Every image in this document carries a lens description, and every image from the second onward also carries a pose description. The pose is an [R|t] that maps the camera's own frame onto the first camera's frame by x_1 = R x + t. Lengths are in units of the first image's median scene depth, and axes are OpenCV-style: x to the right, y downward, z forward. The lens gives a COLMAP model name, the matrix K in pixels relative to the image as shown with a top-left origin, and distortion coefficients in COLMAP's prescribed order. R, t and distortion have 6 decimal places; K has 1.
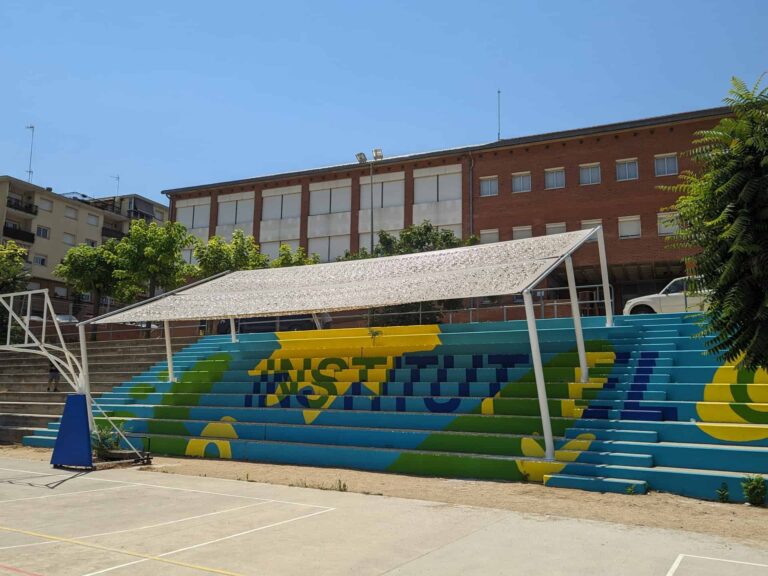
lens RADIAL K [[643.1, 0, 384.0], [0, 643.1, 288.0], [0, 0, 1]] dist [0.054767, -0.003928]
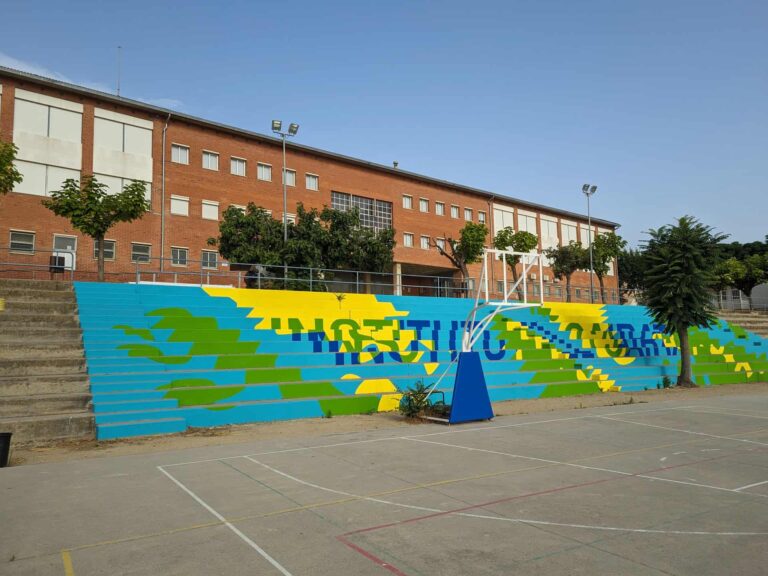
lens RADIAL K [[570.3, 0, 384.0], [0, 570.3, 288.0], [0, 0, 1]] dist [0.070572, -0.046727]
pose [[0.449041, 0.075920, 0.890280, -0.929895], [-0.122434, 0.992213, -0.022859, 0.069567], [-0.885083, -0.098736, 0.454839, 0.498904]]
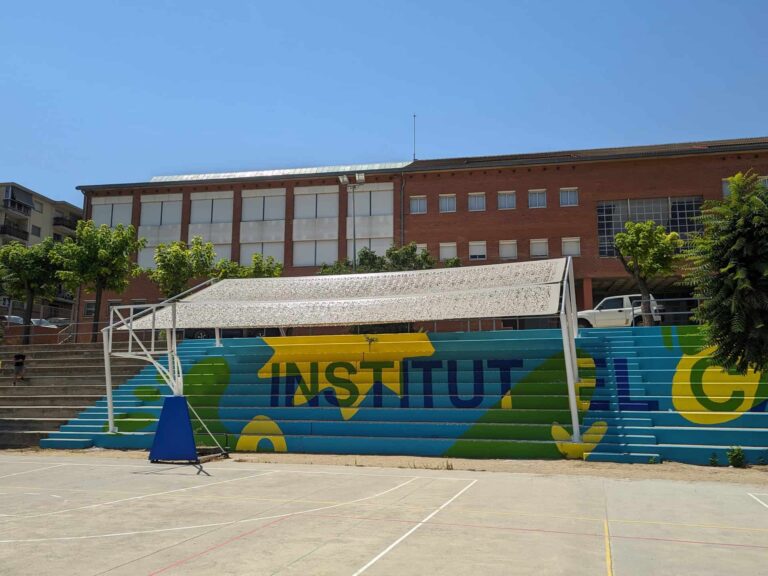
lens RADIAL K [[641.7, 0, 386.0], [0, 641.7, 290.4], [0, 0, 1]] dist [0.057721, -0.013604]
pose [[0.972402, 0.025585, 0.231906, -0.265657], [-0.026502, 0.999648, 0.000841, -0.019710], [-0.231802, -0.006964, 0.972738, -0.109792]]
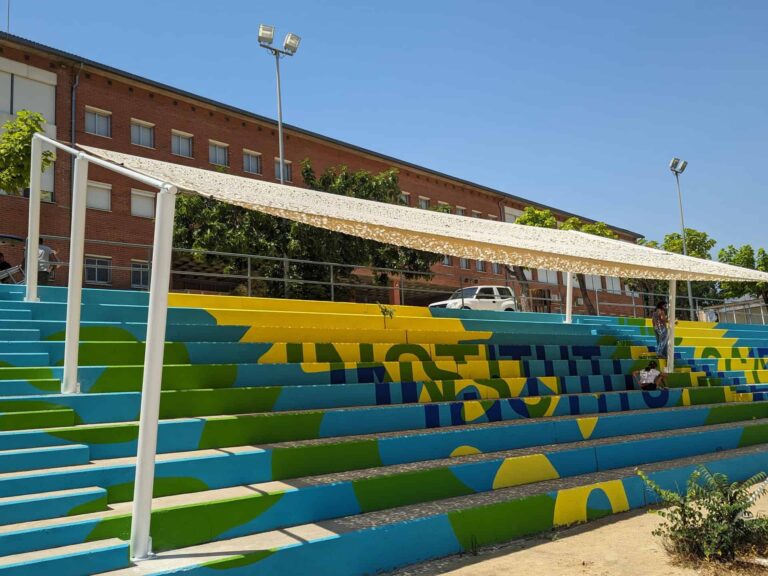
lens RADIAL K [[644.7, 0, 385.3], [0, 644.7, 290.3], [0, 0, 1]] dist [0.047976, -0.007970]
pose [[0.372657, 0.118388, 0.920386, -0.677874], [-0.094279, 0.991527, -0.089366, 0.114990], [-0.923168, -0.053470, 0.380661, 0.782066]]
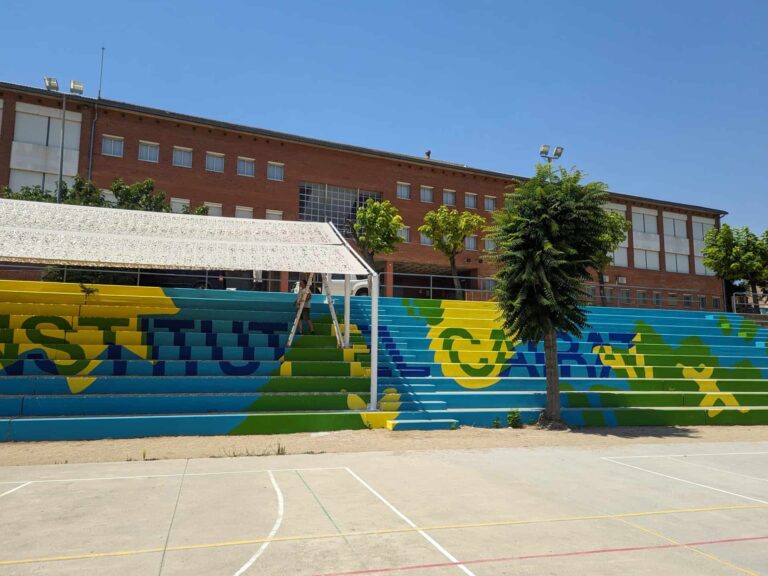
lens RADIAL K [[568.9, 0, 384.0], [0, 568.9, 288.0], [0, 0, 1]] dist [0.061480, -0.032340]
pose [[0.671396, 0.090578, 0.735542, -0.346067], [-0.123953, 0.992247, -0.009047, 0.024101], [-0.730659, -0.085099, 0.677418, 0.162874]]
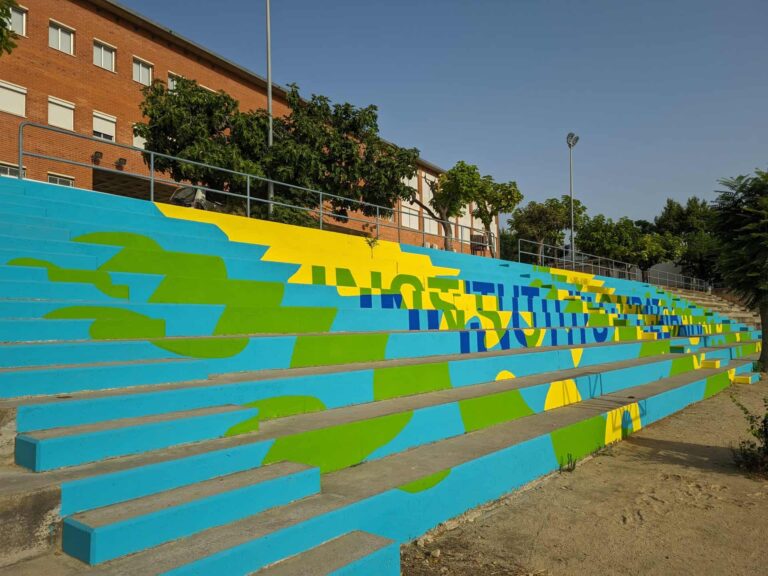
lens RADIAL K [[570.3, 0, 384.0], [0, 570.3, 288.0], [0, 0, 1]] dist [0.070572, -0.046727]
pose [[0.145725, 0.049166, 0.988103, -0.665282], [-0.146789, 0.988784, -0.027552, 0.141910], [-0.978375, -0.141027, 0.151308, 0.933142]]
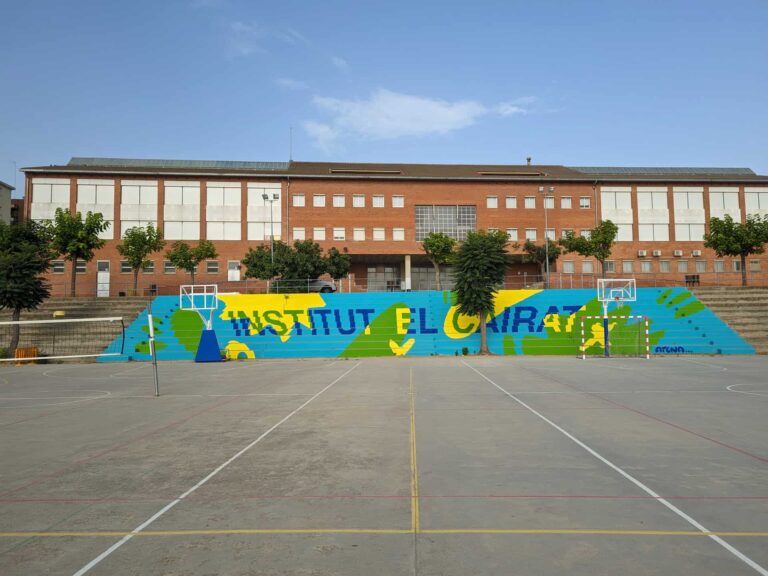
lens RADIAL K [[568.9, 0, 384.0], [0, 568.9, 288.0], [0, 0, 1]] dist [0.061480, -0.032340]
pose [[0.877956, 0.011127, 0.478612, -0.611099], [-0.053344, 0.995778, 0.074704, -0.107487], [-0.475760, -0.091118, 0.874843, -0.674790]]
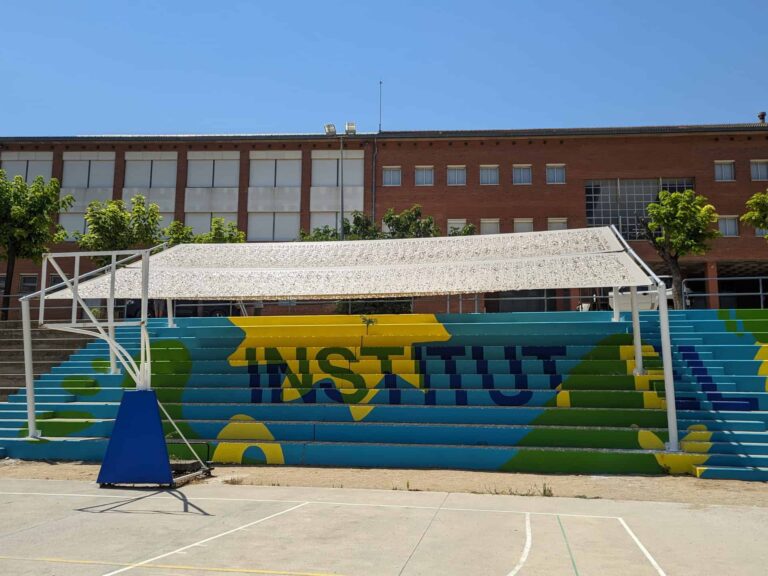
lens RADIAL K [[639.4, 0, 391.0], [0, 639.4, 294.6], [0, 0, 1]] dist [0.054091, -0.005405]
pose [[0.936982, 0.042004, 0.346843, -0.321124], [-0.050305, 0.998622, 0.014962, 0.017285], [-0.345736, -0.031468, 0.937804, 0.132434]]
